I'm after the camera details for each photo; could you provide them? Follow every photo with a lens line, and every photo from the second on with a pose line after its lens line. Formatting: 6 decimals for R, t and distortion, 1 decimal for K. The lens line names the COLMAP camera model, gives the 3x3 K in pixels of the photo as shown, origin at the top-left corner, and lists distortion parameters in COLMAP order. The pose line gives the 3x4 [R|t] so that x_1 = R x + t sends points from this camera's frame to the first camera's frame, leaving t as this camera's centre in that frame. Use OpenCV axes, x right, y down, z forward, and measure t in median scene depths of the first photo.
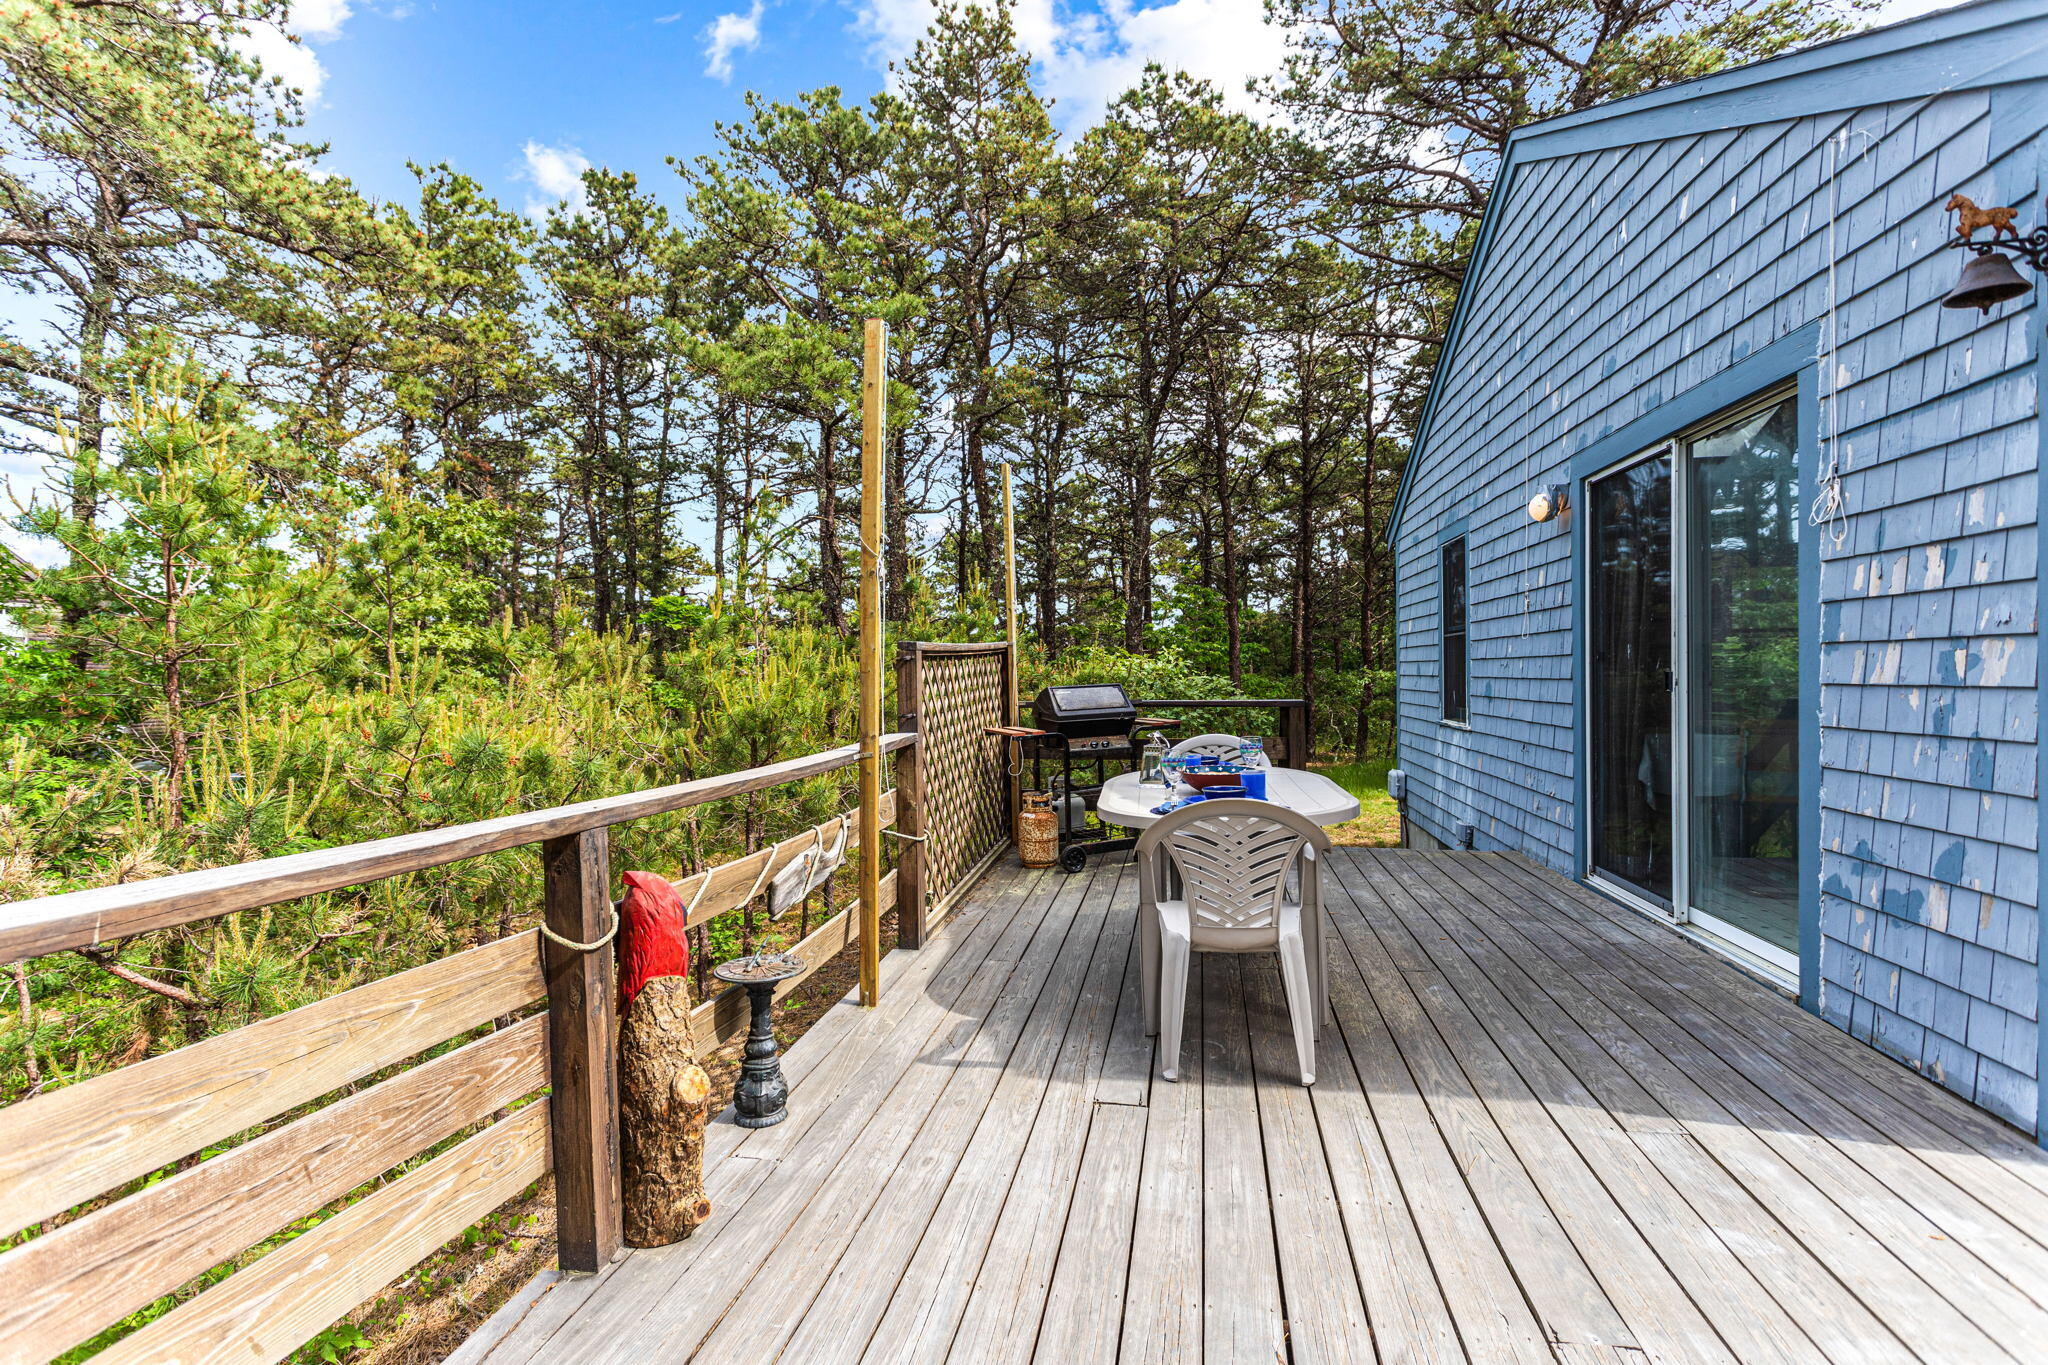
lens RADIAL K [[980.9, 0, 1014.8], [0, 980.9, 671.9], [0, 0, 1]] dist [0.009836, 0.000475]
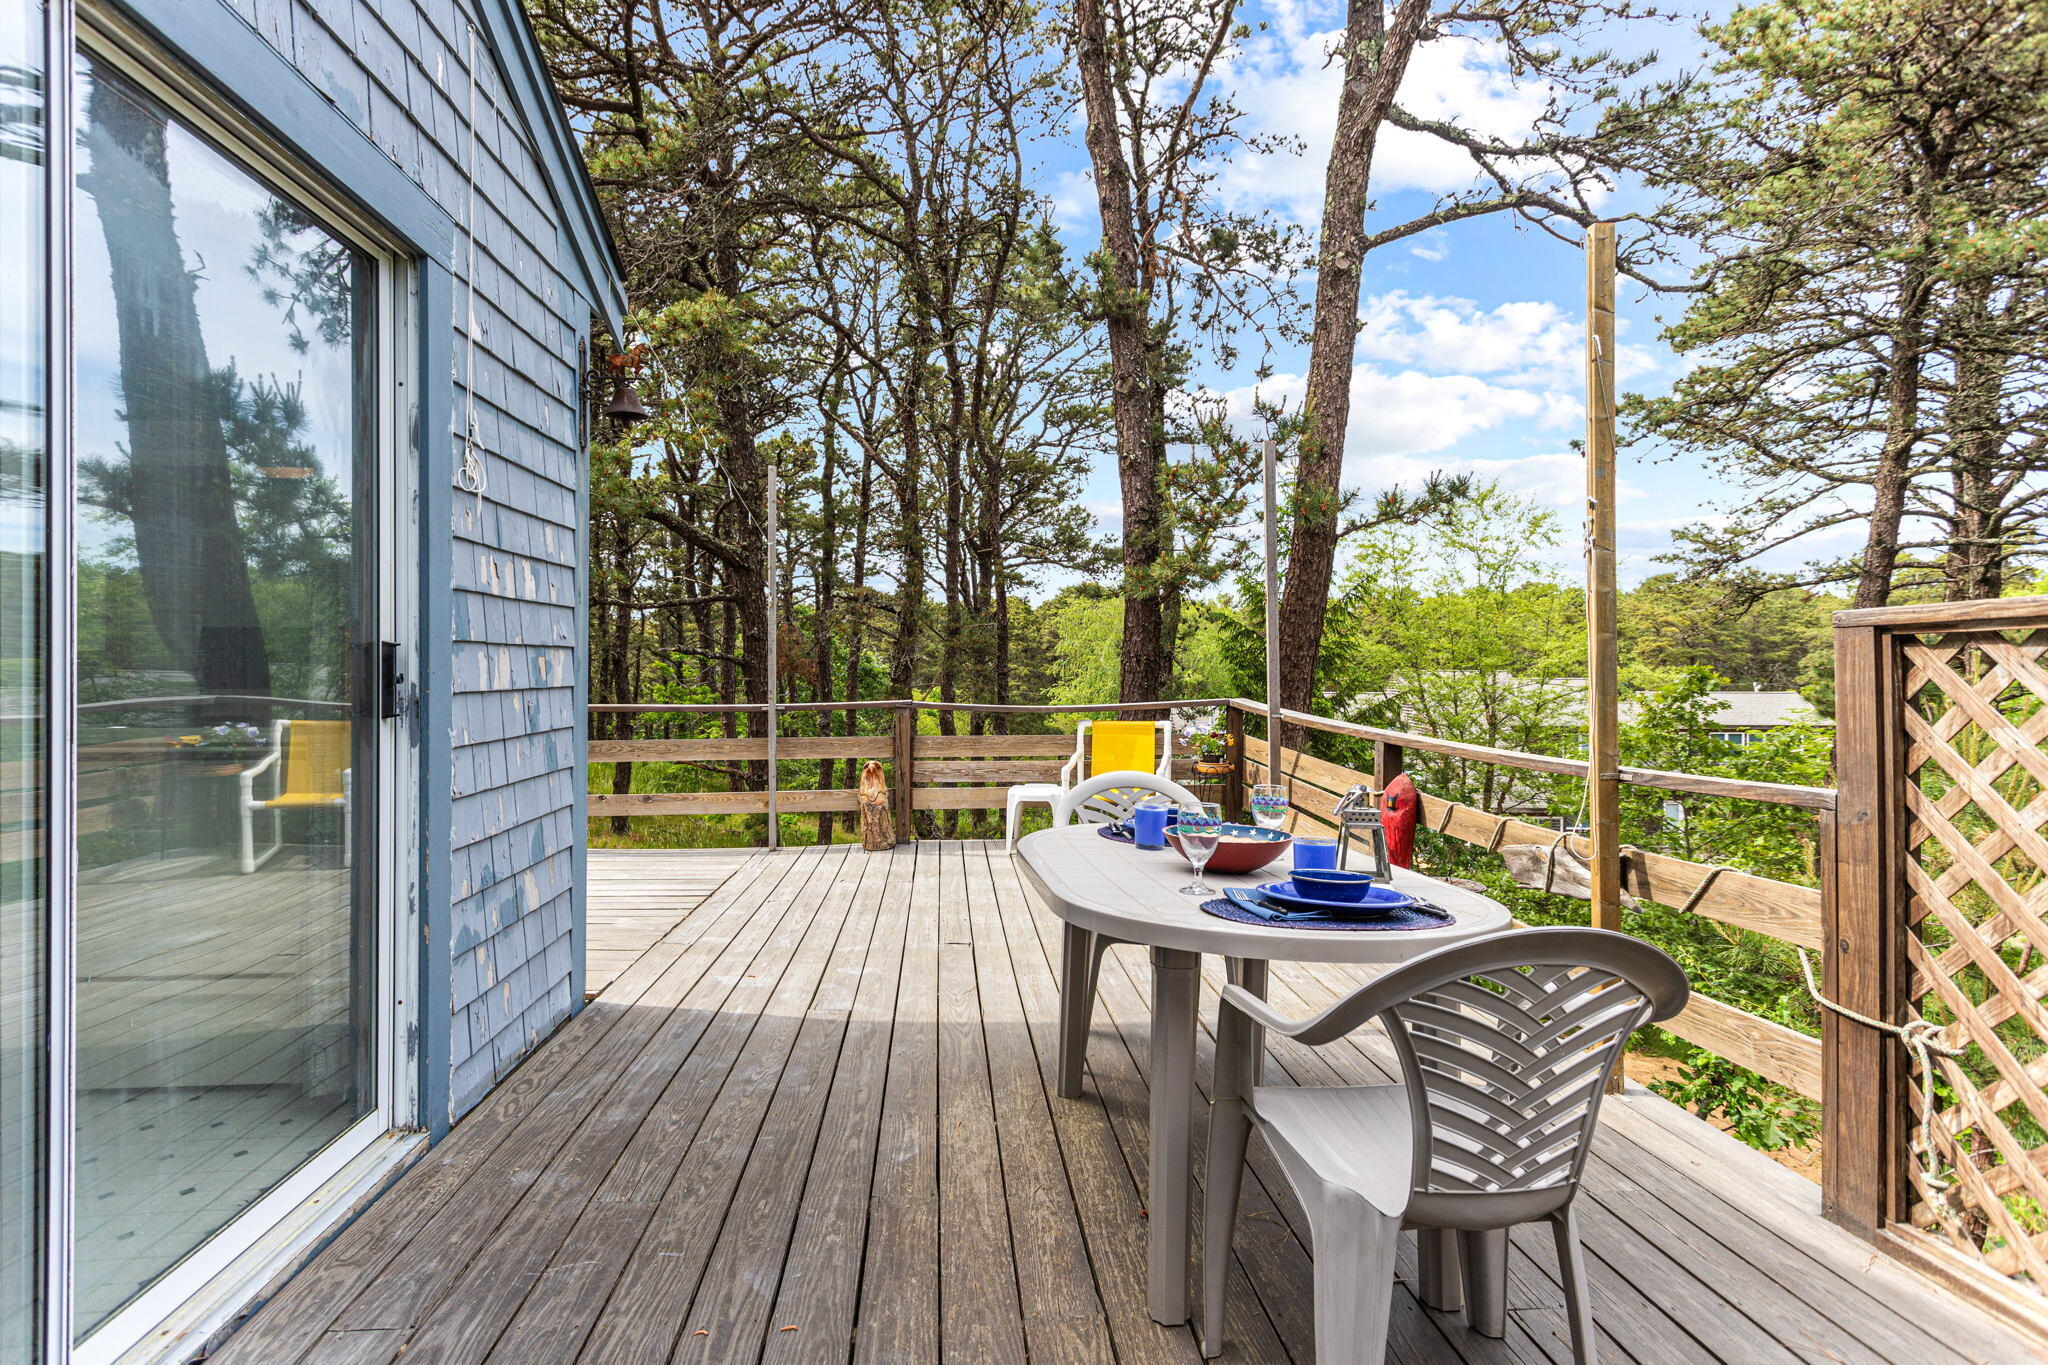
lens RADIAL K [[980.9, 0, 1014.8], [0, 980.9, 671.9], [0, 0, 1]] dist [0.009836, 0.000475]
pose [[-0.964072, 0.003024, -0.265623, 0.626367], [0.003087, 0.999995, 0.000179, -0.003419], [0.265622, -0.000647, -0.964077, 1.960892]]
